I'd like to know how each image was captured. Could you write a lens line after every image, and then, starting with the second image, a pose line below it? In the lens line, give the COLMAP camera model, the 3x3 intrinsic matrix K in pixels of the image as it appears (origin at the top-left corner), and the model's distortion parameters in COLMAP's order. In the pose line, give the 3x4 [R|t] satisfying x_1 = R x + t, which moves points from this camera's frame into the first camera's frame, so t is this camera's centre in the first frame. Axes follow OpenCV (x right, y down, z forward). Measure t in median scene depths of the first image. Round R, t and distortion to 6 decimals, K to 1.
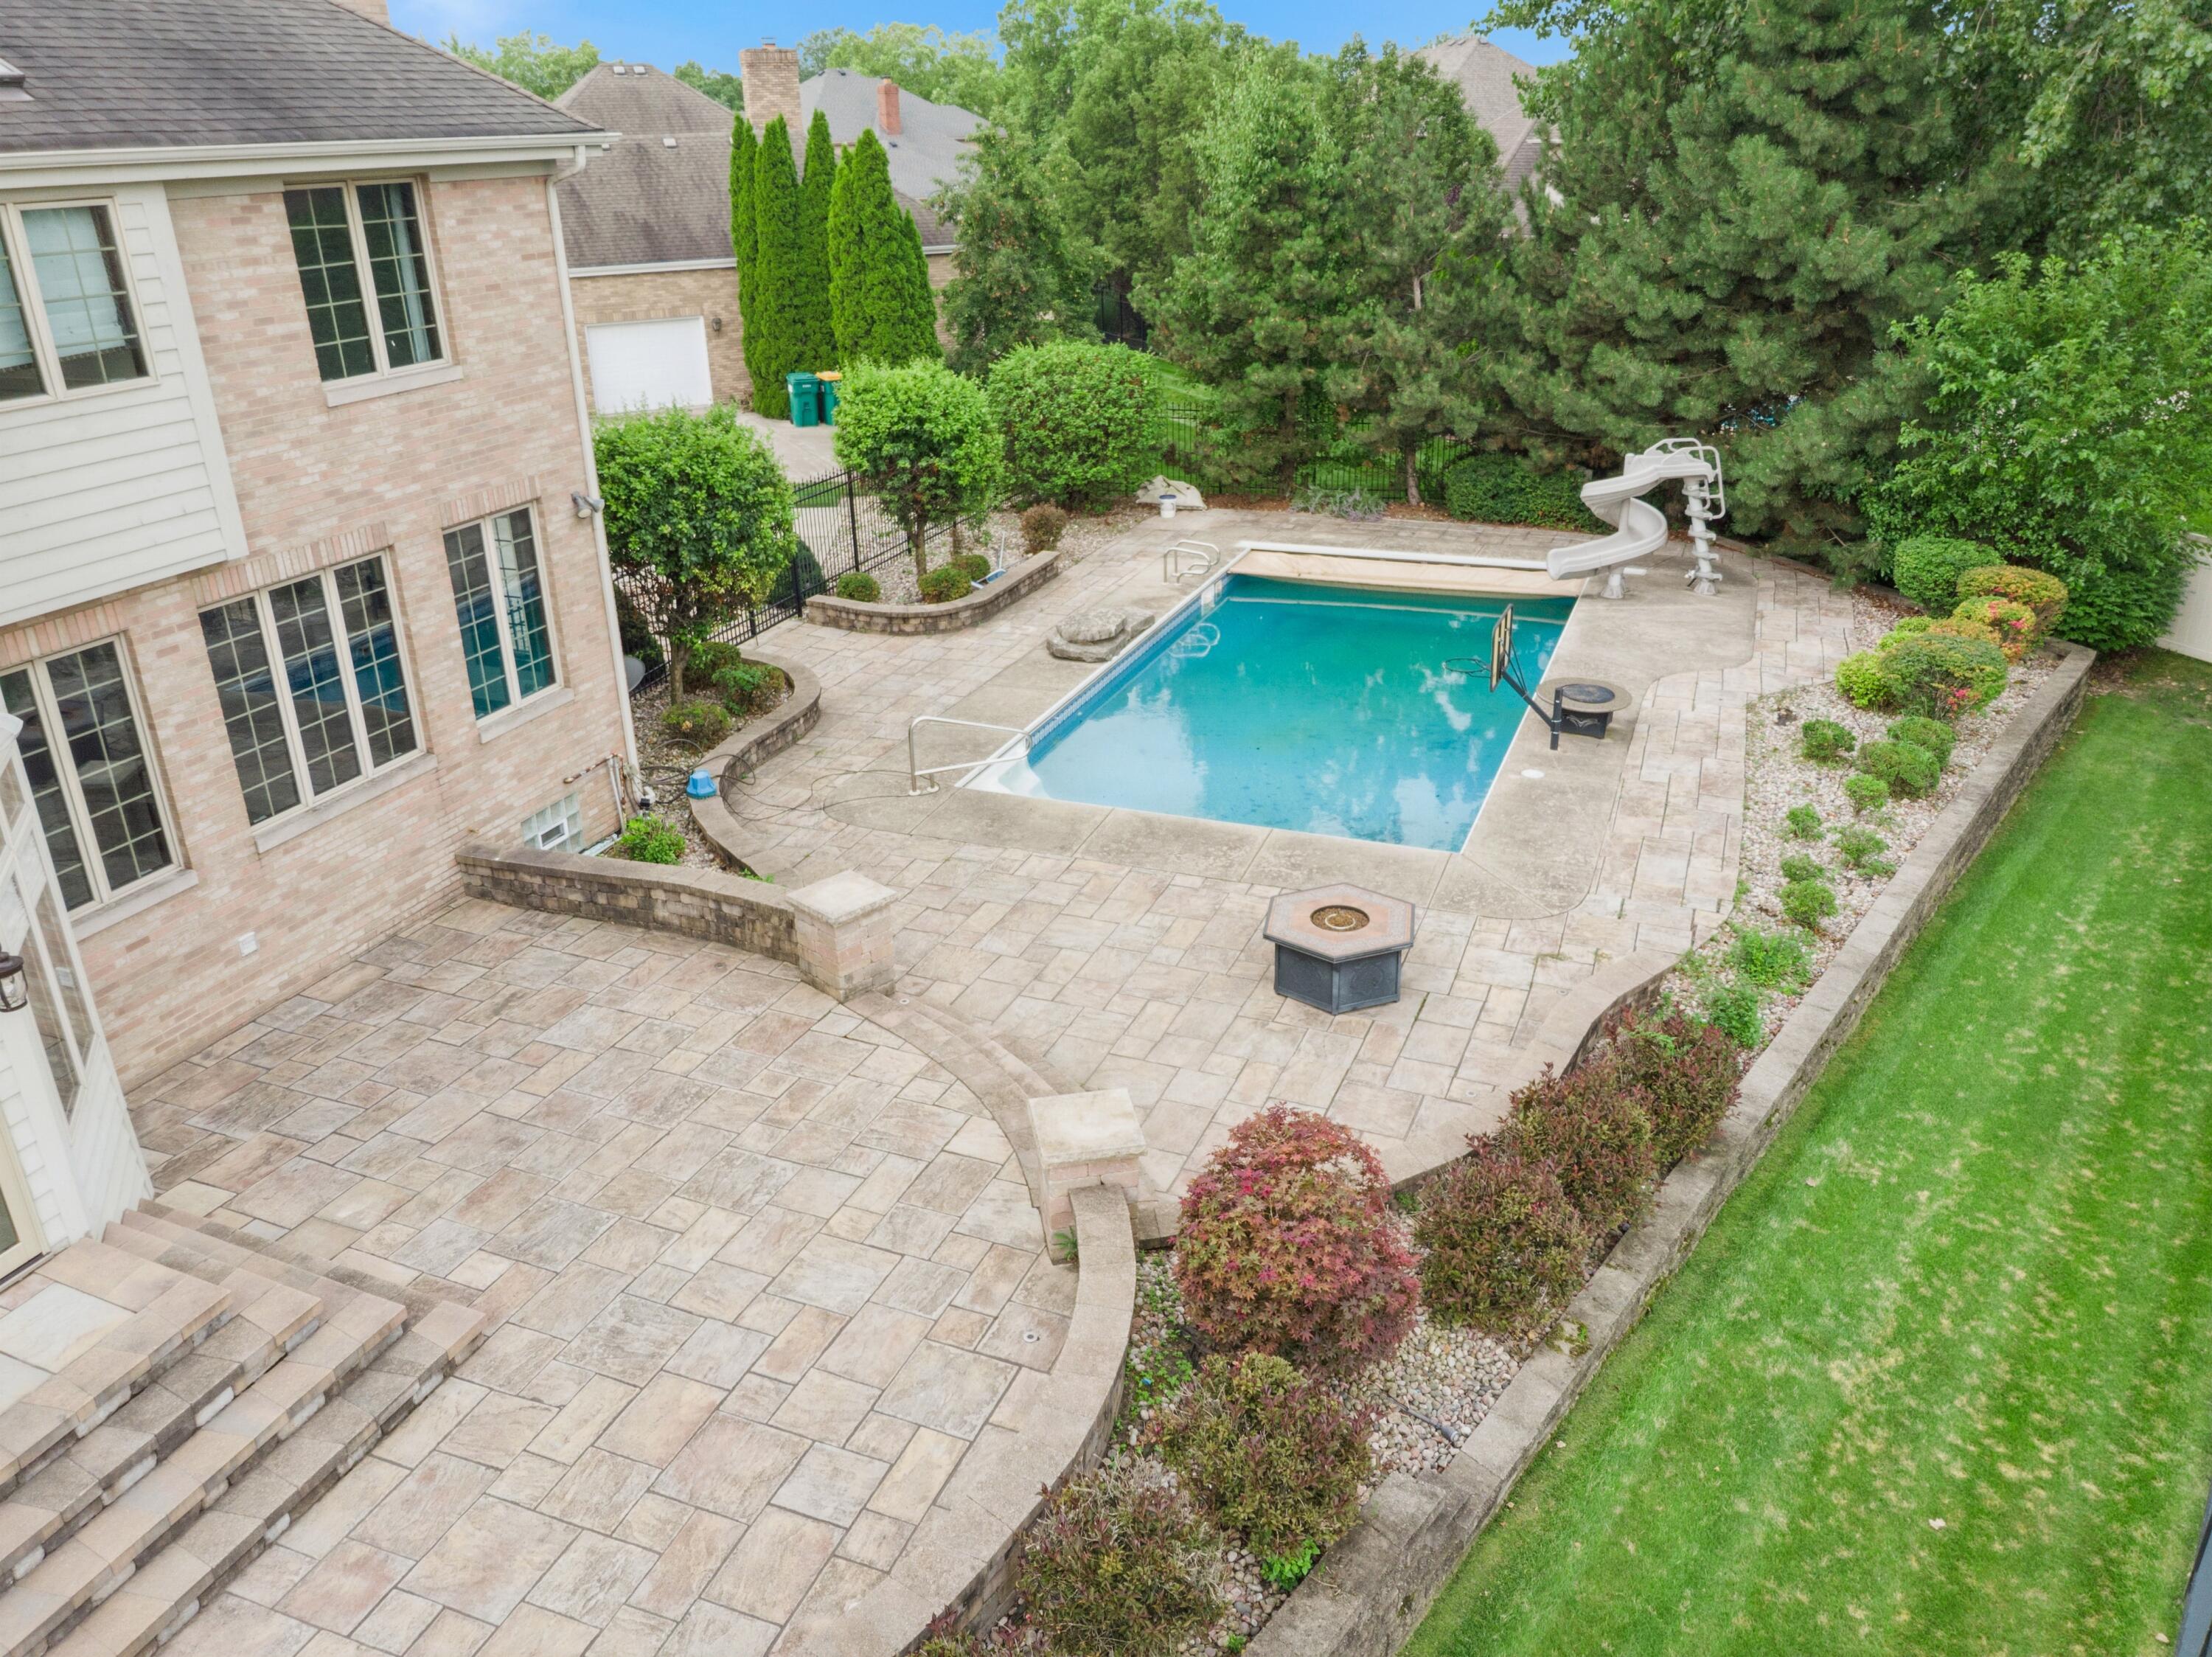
lens RADIAL K [[1639.9, 0, 1108.3], [0, 1639.9, 819.6], [0, 0, 1]] dist [-0.003522, 0.001258]
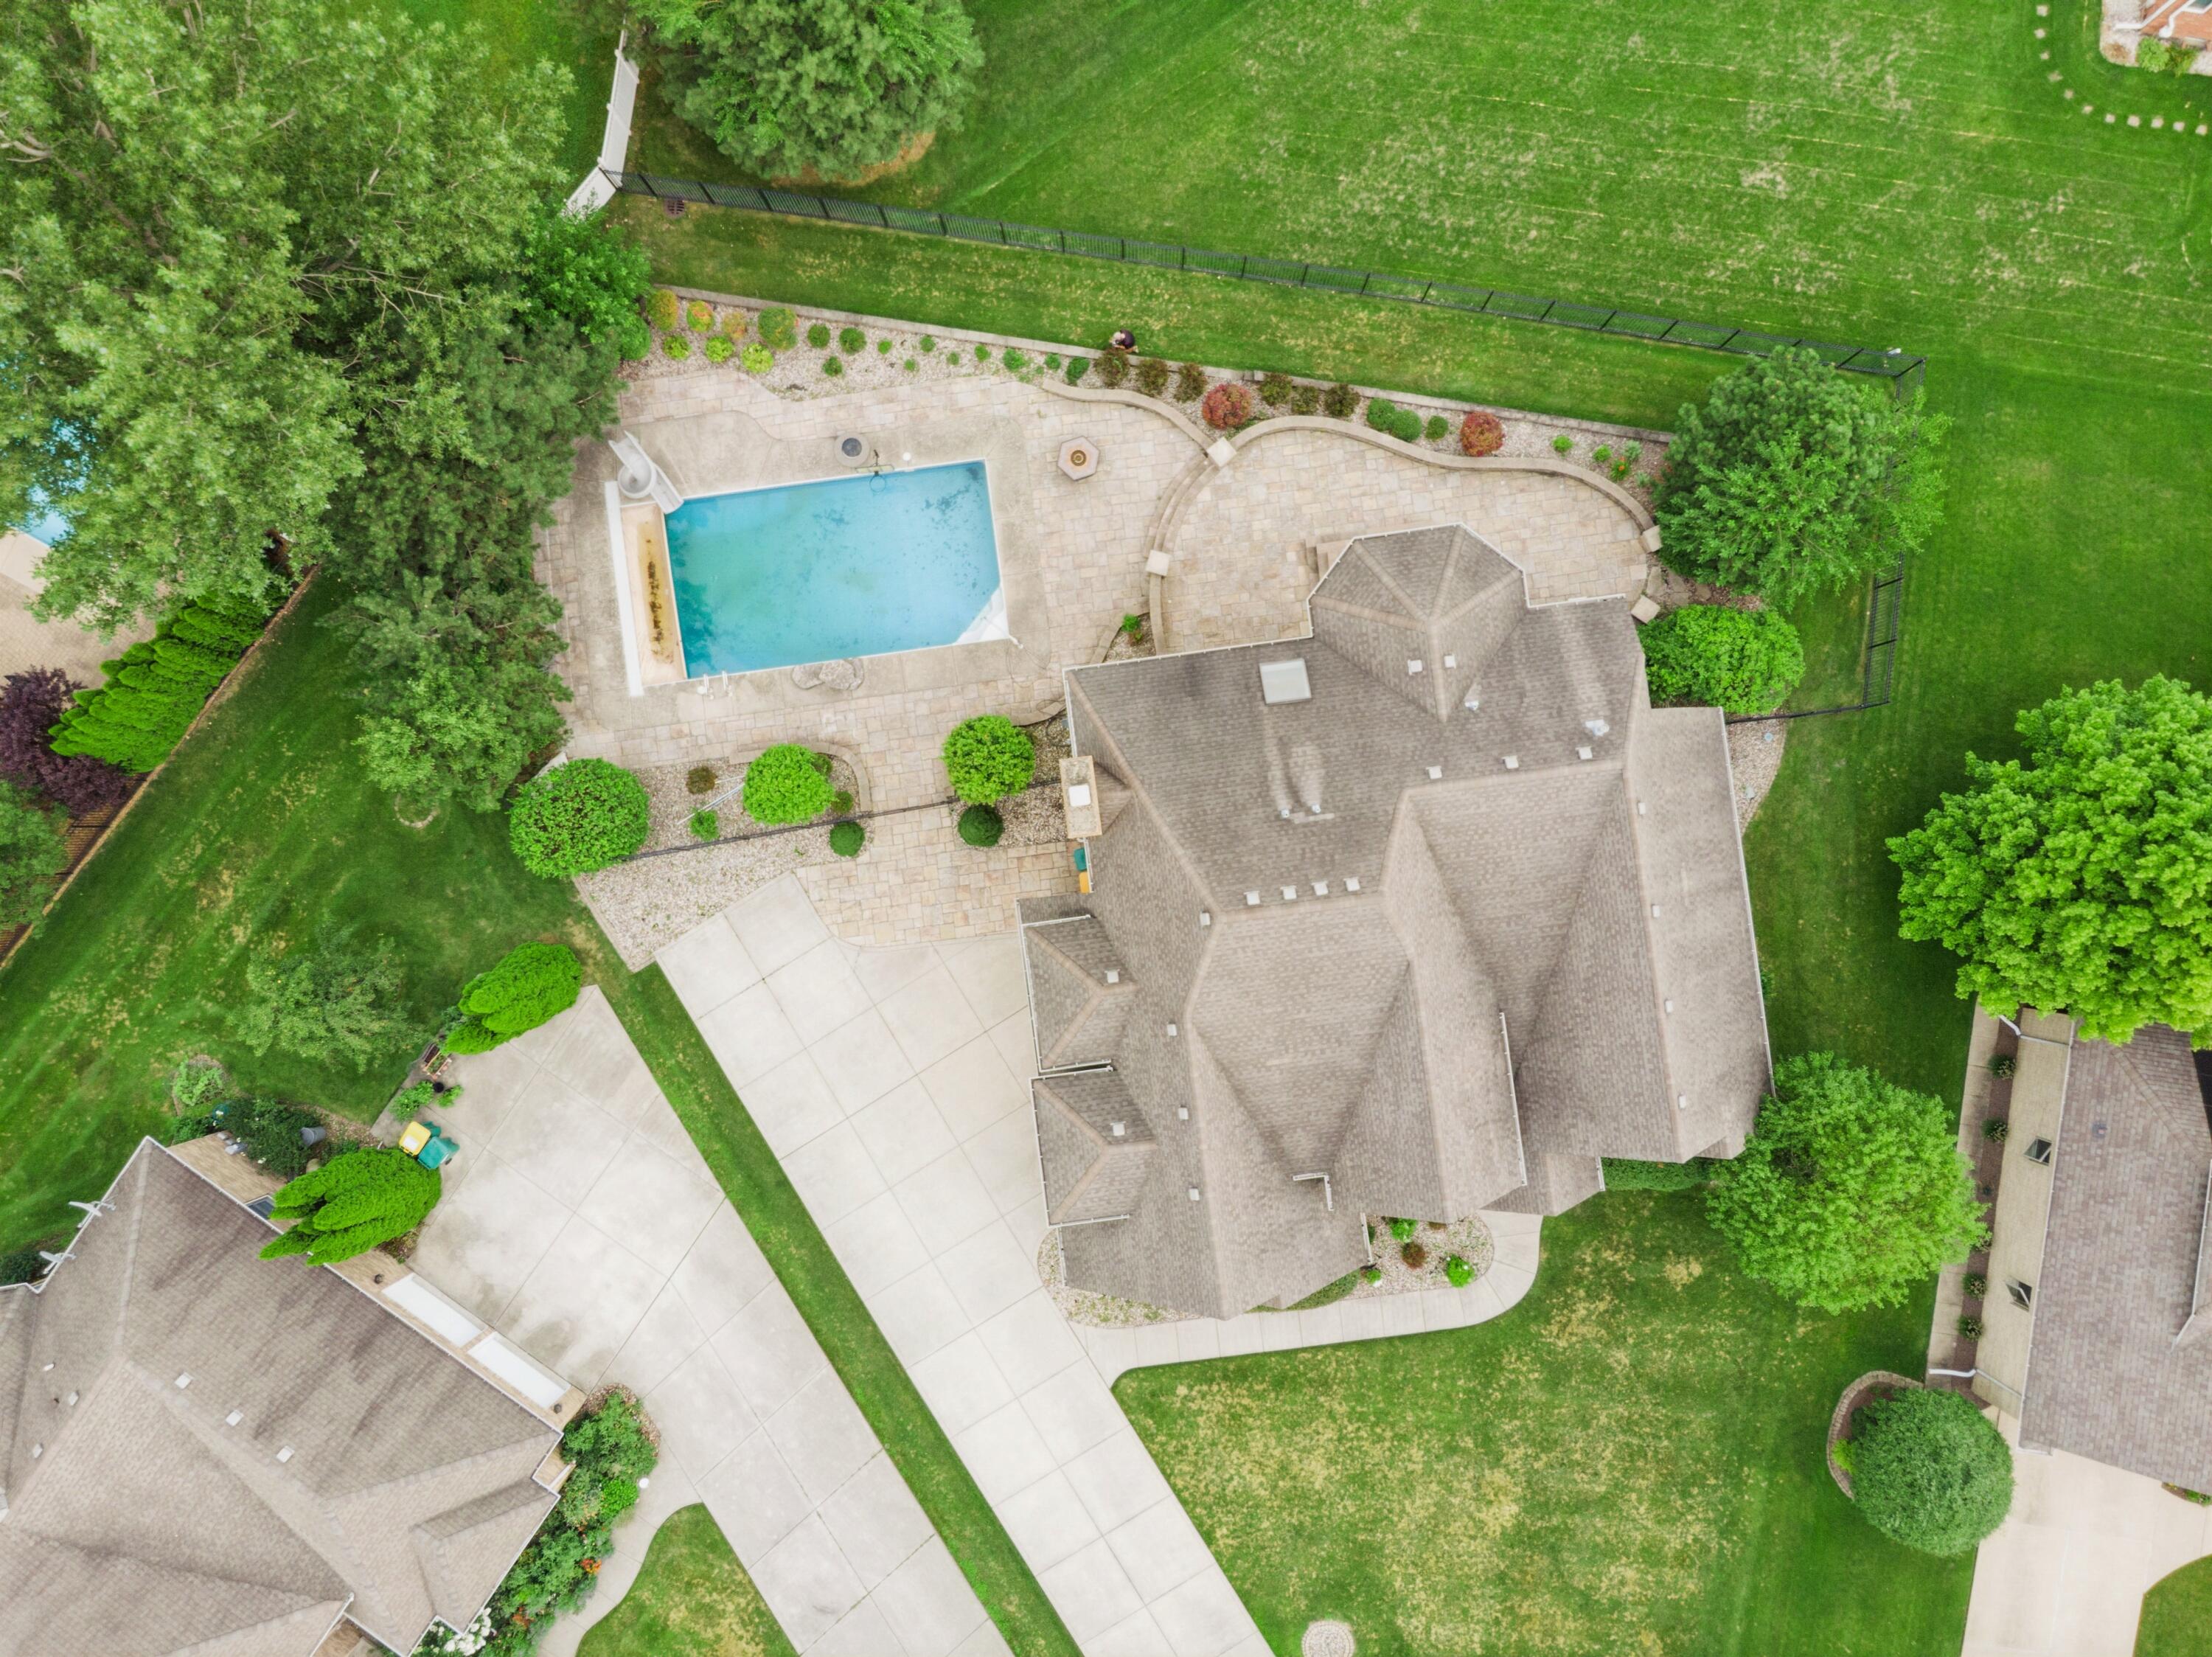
lens RADIAL K [[1639.9, 0, 1115.0], [0, 1639.9, 805.1], [0, 0, 1]] dist [-0.003522, 0.001258]
pose [[-0.483734, -0.873385, 0.056577, -0.477076], [0.373367, -0.147464, 0.915889, -2.053705], [-0.791580, 0.464170, 0.397426, -0.090304]]
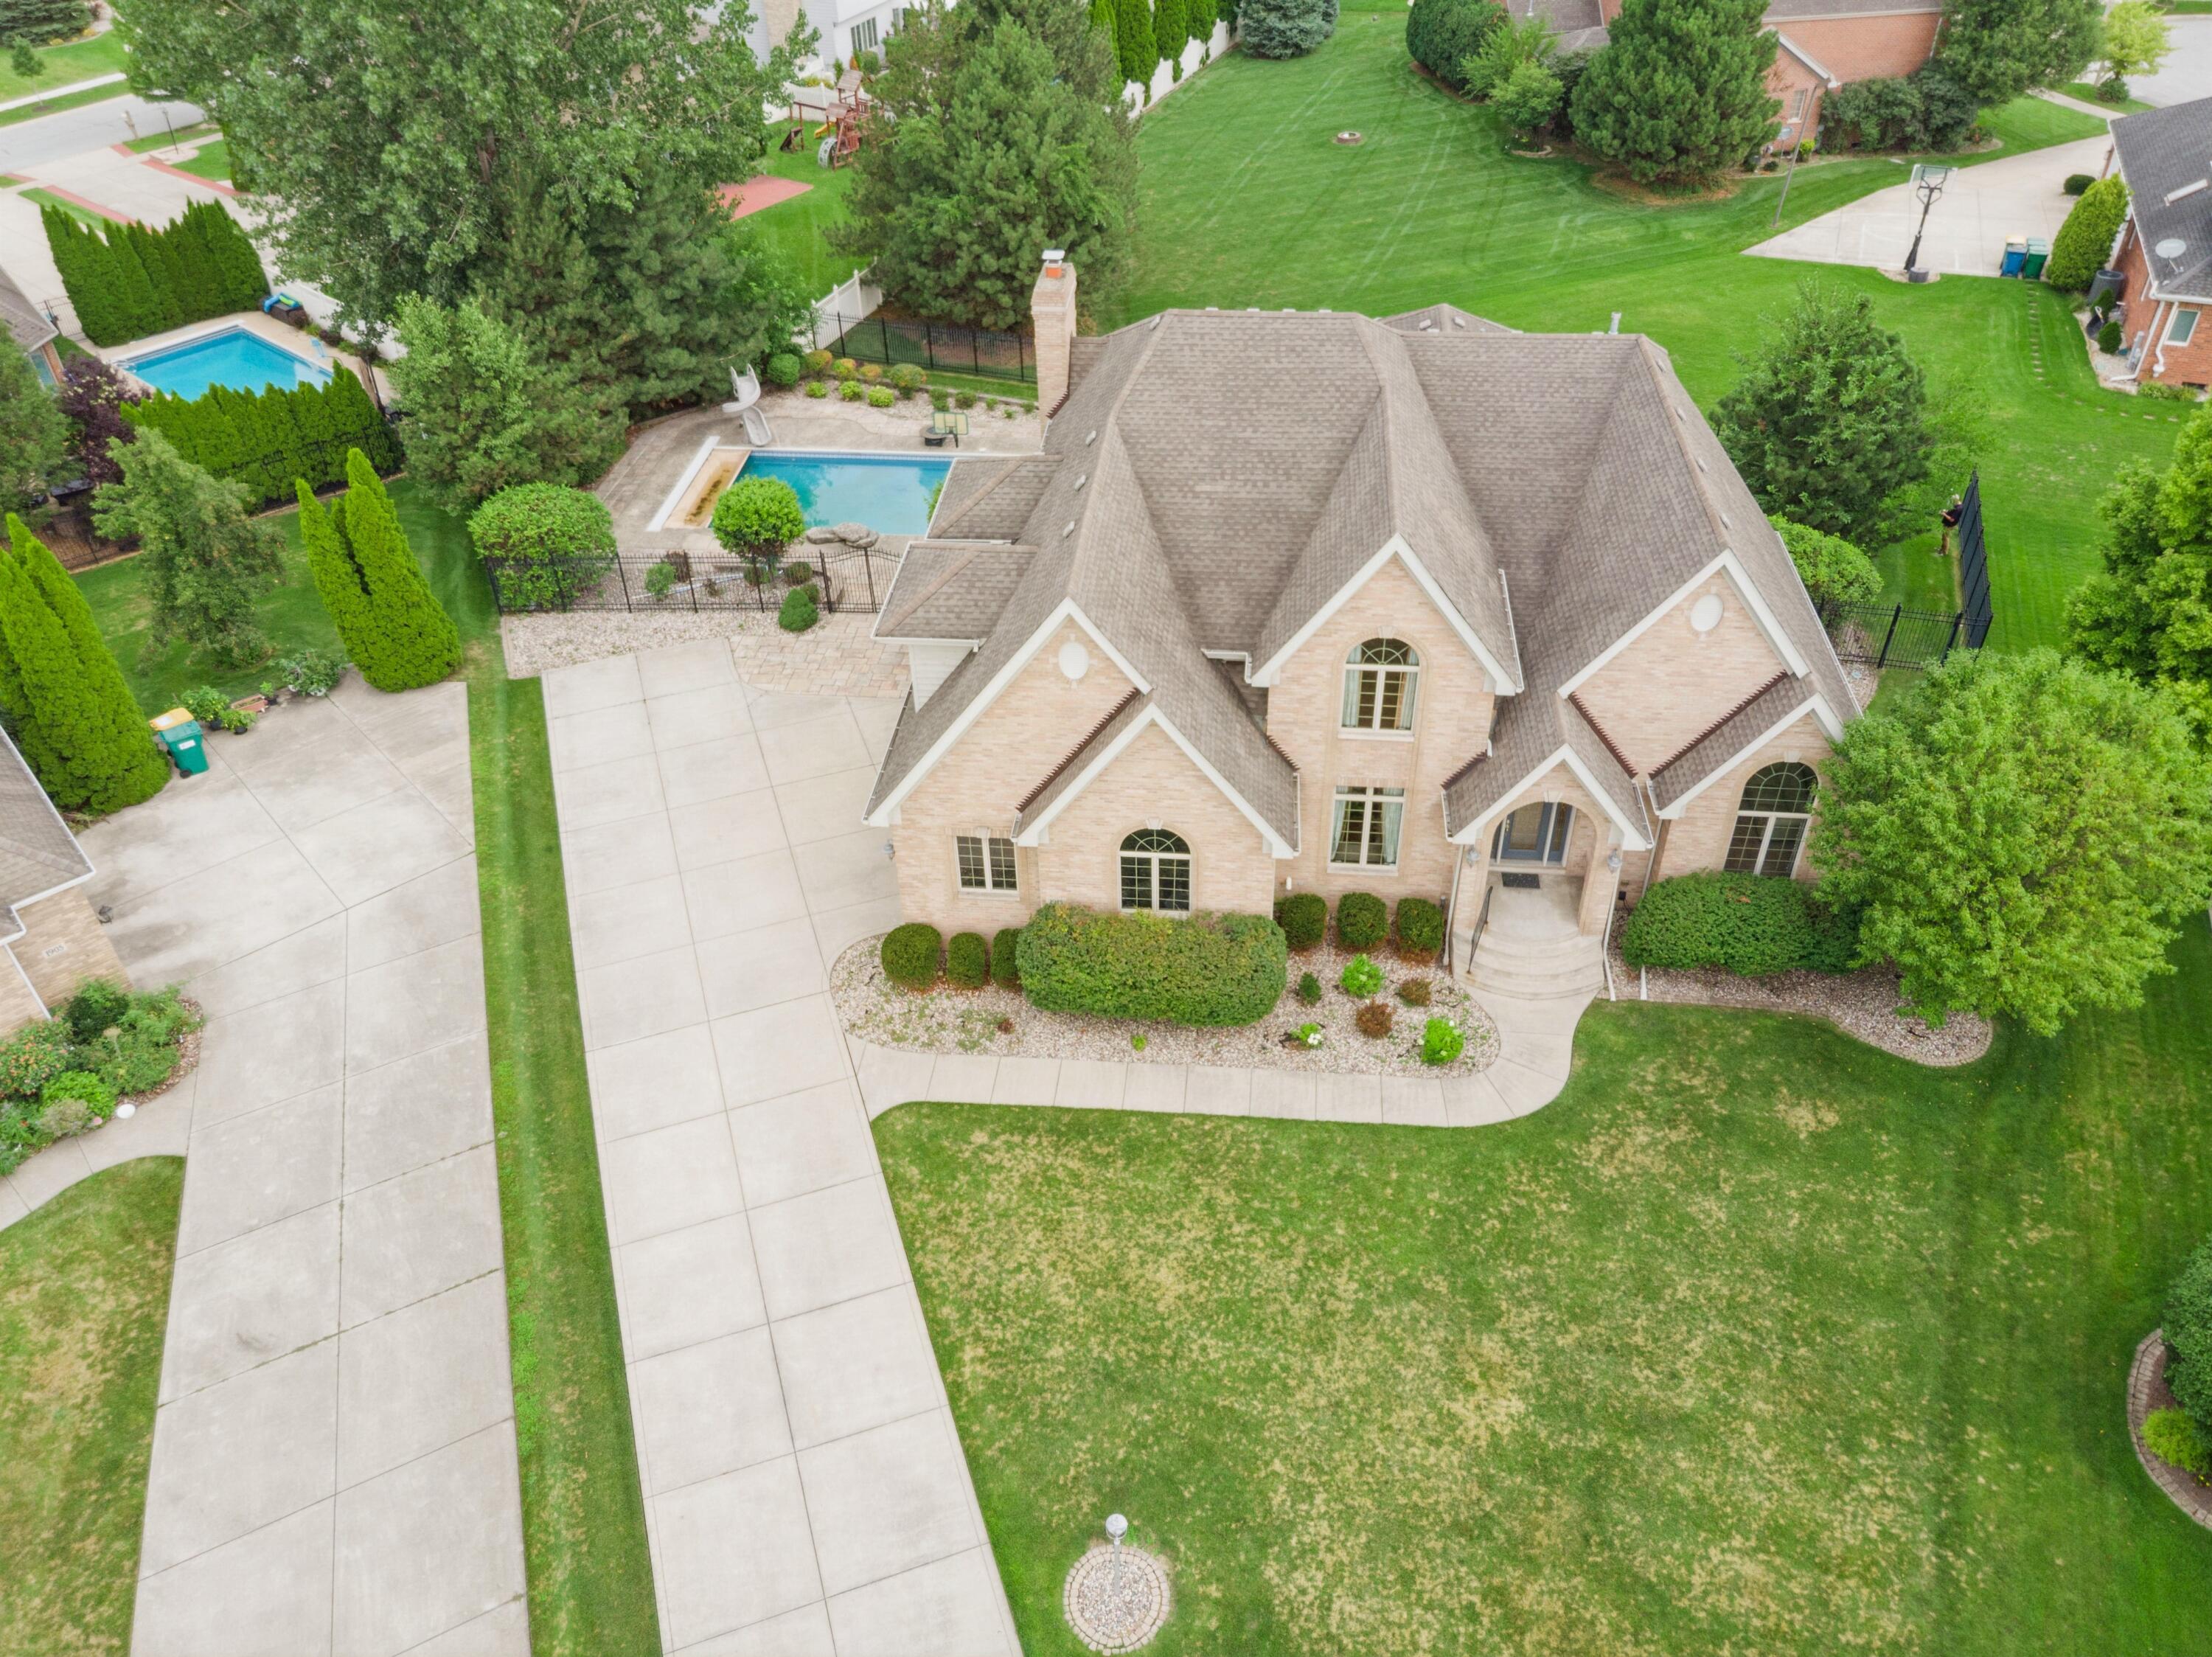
lens RADIAL K [[1639.9, 0, 1104.9], [0, 1639.9, 796.6], [0, 0, 1]] dist [-0.003522, 0.001258]
pose [[-0.270610, -0.562388, 0.781339, -2.023281], [0.404688, 0.669971, 0.622388, -1.113914], [-0.873497, 0.484623, 0.046291, 0.788790]]
